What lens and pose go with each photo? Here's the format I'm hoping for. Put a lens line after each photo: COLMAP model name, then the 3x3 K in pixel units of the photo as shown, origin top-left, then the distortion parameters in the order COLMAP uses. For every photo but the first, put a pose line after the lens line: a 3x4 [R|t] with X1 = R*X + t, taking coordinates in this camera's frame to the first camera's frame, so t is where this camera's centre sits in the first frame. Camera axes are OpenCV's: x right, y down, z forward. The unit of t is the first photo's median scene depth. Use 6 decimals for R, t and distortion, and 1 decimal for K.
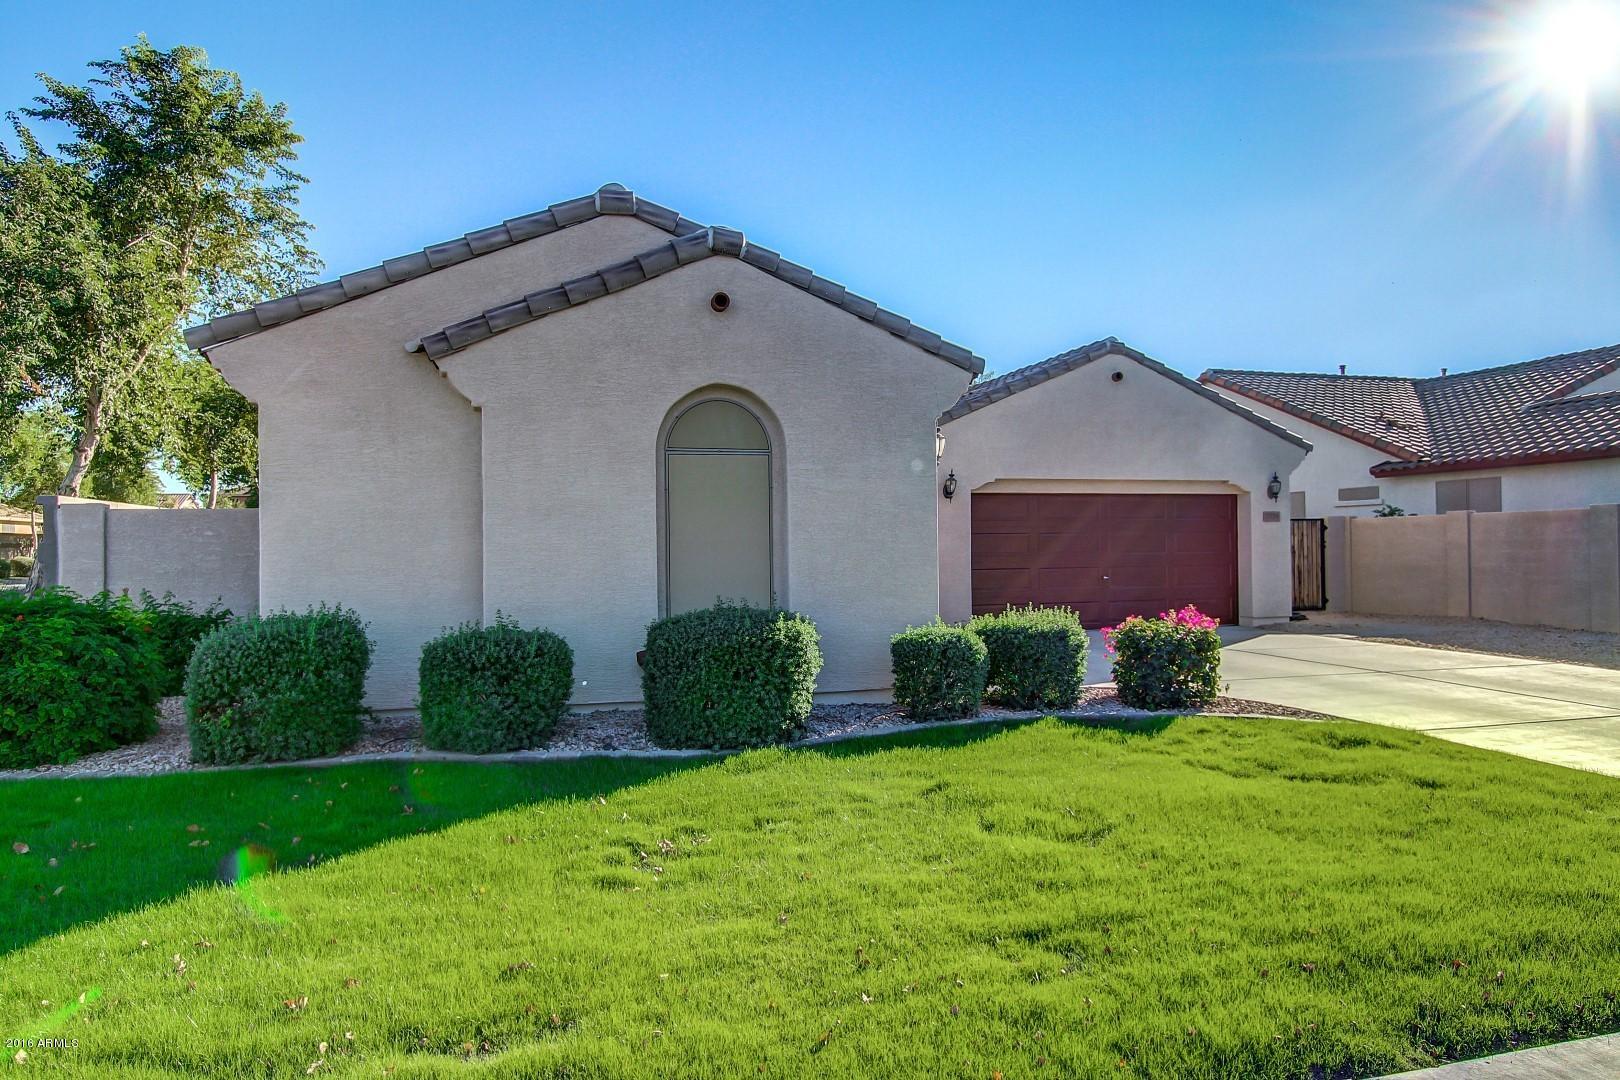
lens RADIAL K [[1003.5, 0, 805.0], [0, 1003.5, 543.5], [0, 0, 1]] dist [-0.013547, 0.006787]
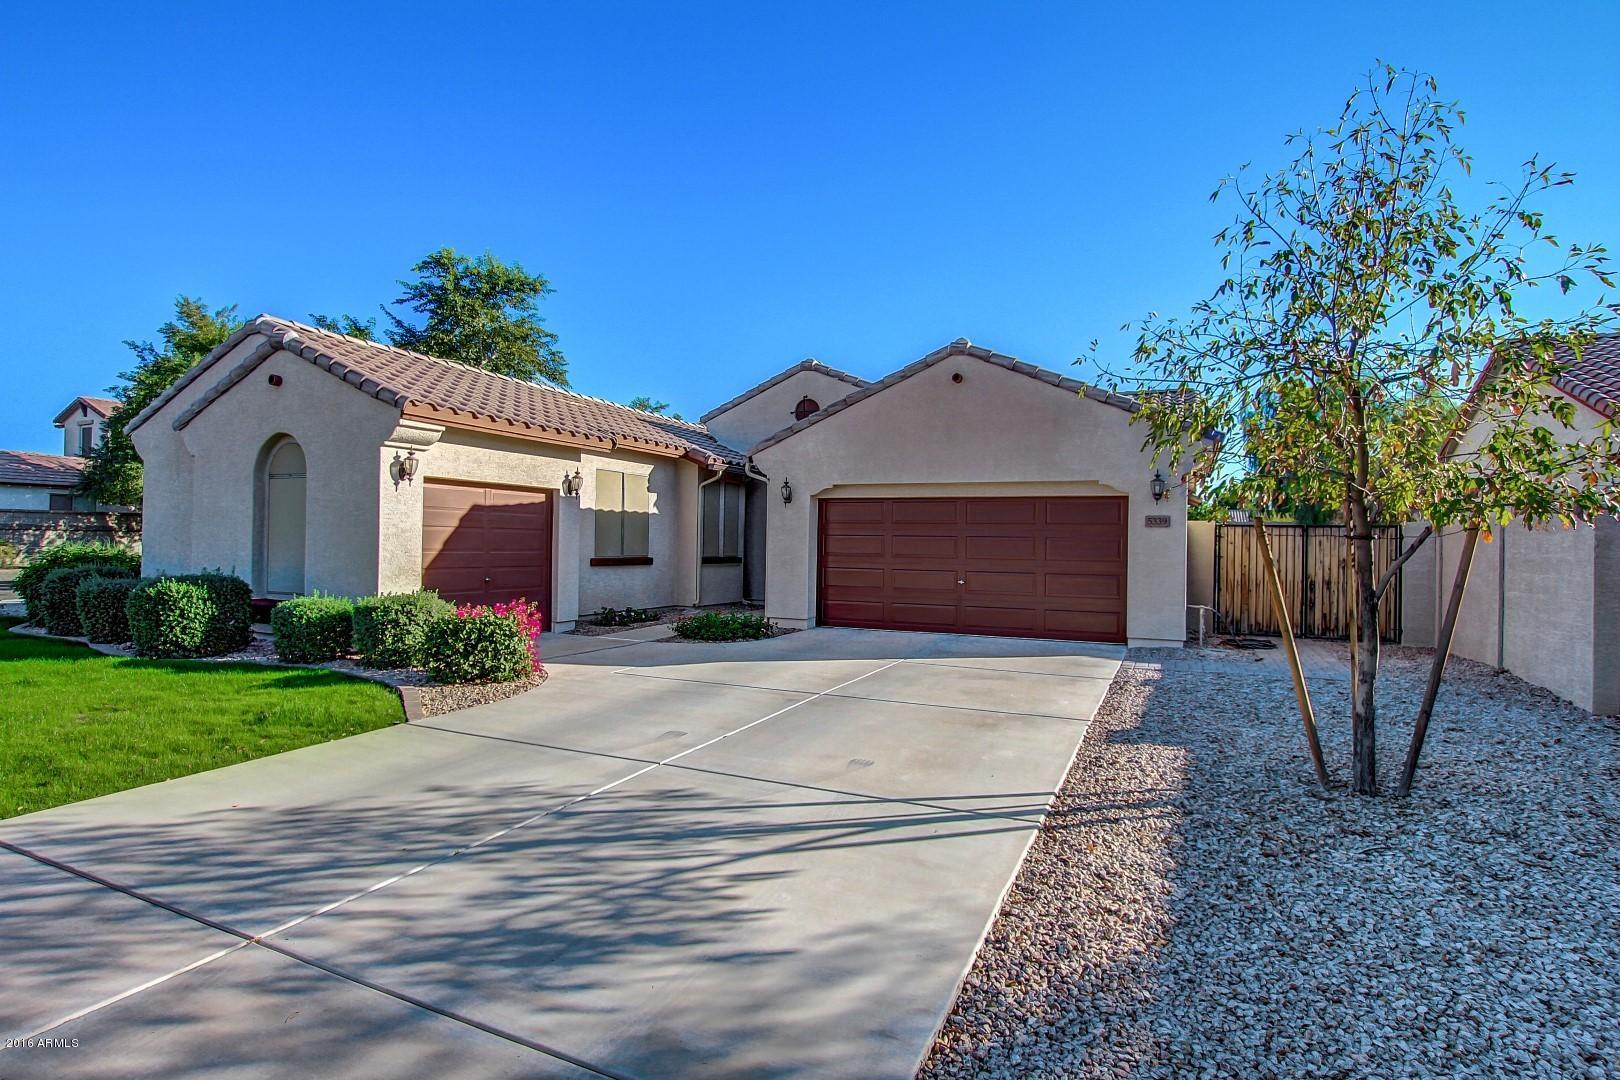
lens RADIAL K [[814.5, 0, 818.7], [0, 814.5, 534.8], [0, 0, 1]] dist [-0.028761, 0.000378]
pose [[0.774381, 0.016471, -0.632505, 1.320726], [-0.021877, 0.999760, -0.000750, -0.017259], [0.632341, 0.014418, 0.774556, 0.551570]]
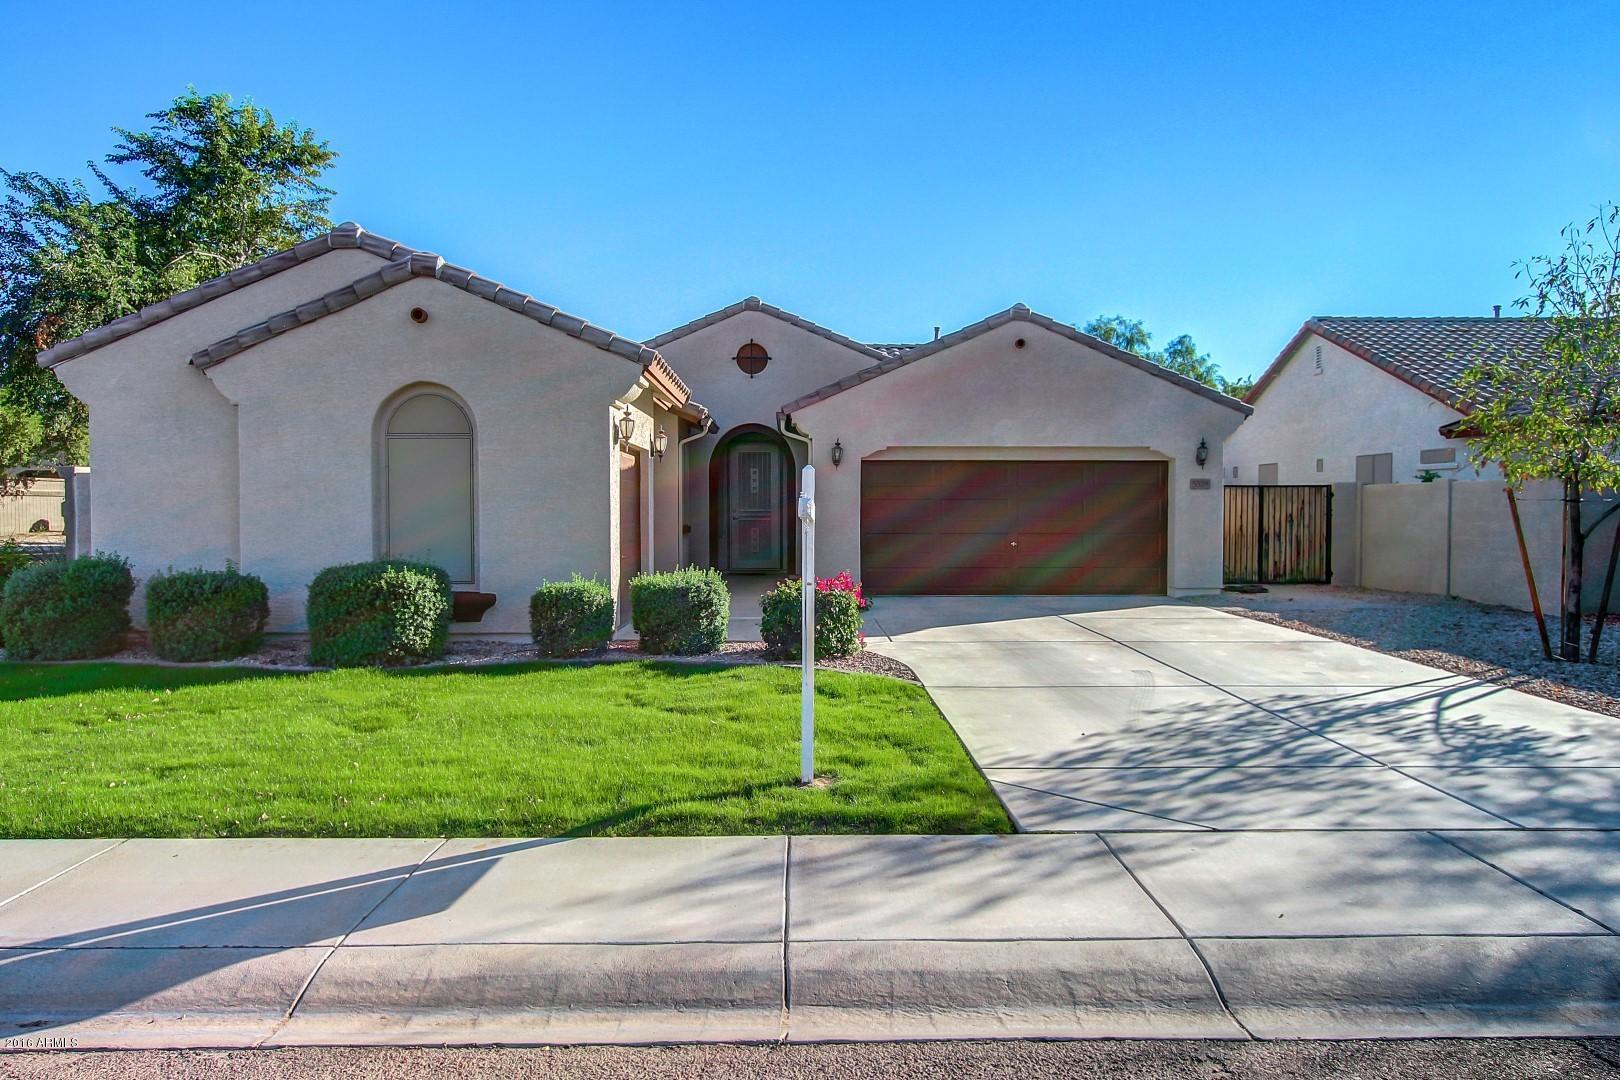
lens RADIAL K [[1061.0, 0, 815.1], [0, 1061.0, 537.7], [0, 0, 1]] dist [-0.011859, 0.008690]
pose [[0.970116, 0.017748, -0.241994, 0.688939], [-0.009191, 0.999293, 0.036442, -0.017738], [0.242469, -0.033129, 0.969593, -0.153631]]
